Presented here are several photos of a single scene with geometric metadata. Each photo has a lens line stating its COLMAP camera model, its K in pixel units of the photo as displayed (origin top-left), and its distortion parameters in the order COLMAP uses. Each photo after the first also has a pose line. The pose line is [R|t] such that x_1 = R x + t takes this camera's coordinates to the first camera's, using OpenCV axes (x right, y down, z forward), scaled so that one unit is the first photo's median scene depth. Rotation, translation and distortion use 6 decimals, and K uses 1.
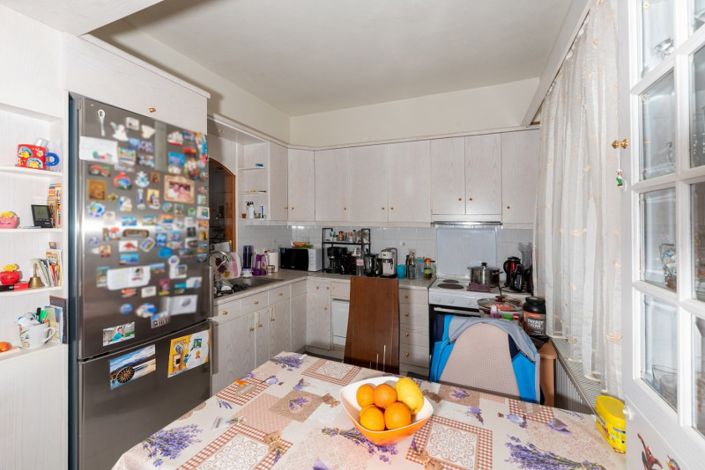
lens RADIAL K [[308.9, 0, 354.6], [0, 308.9, 237.3], [0, 0, 1]] dist [0.000421, -0.000187]
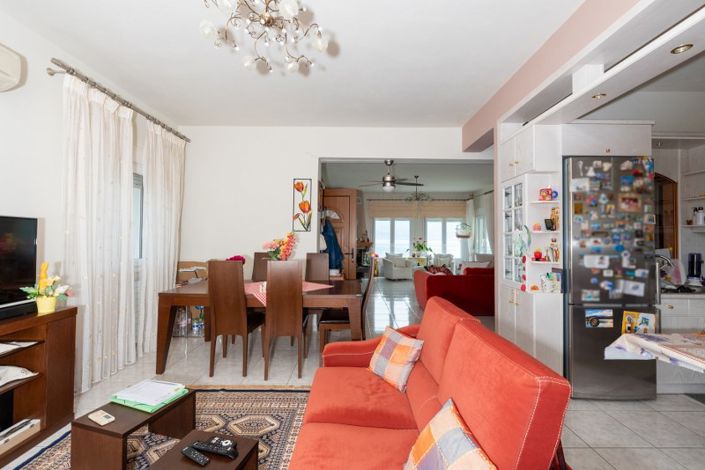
lens RADIAL K [[308.9, 0, 354.6], [0, 308.9, 237.3], [0, 0, 1]] dist [0.000421, -0.000187]
pose [[0.410527, -0.015091, -0.911724, 0.183090], [-0.034597, 0.998885, -0.032112, 0.089033], [0.911192, 0.044725, 0.409547, -0.695394]]
